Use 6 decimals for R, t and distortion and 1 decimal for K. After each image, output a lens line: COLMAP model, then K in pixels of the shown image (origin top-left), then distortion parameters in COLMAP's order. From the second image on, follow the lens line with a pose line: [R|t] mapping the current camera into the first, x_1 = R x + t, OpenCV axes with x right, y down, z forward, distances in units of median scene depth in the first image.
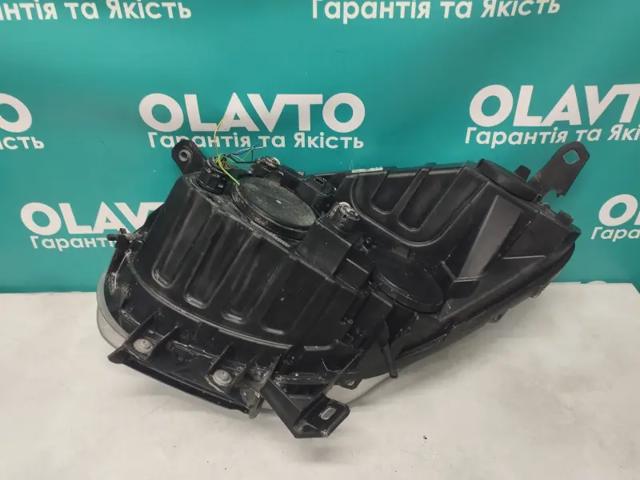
lens RADIAL K [[576.8, 0, 320.0], [0, 576.8, 240.0], [0, 0, 1]] dist [0.127097, -0.220694]
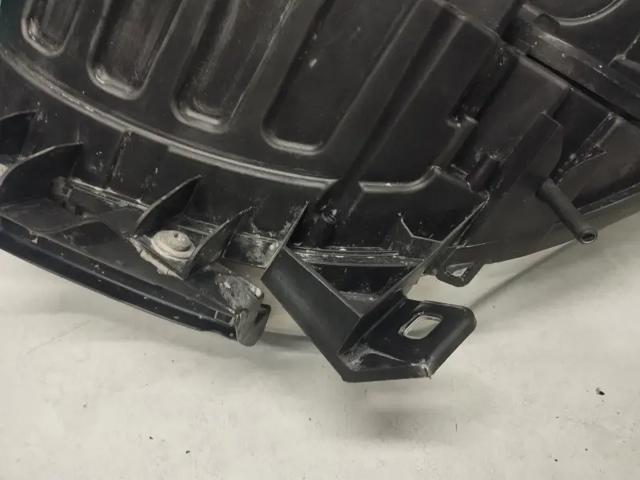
lens RADIAL K [[576.8, 0, 320.0], [0, 576.8, 240.0], [0, 0, 1]] dist [0.127097, -0.220694]
pose [[0.999985, 0.002955, -0.004612, -0.055919], [-0.002822, 0.999585, 0.028662, 0.213455], [0.004695, -0.028648, 0.999579, 0.554074]]
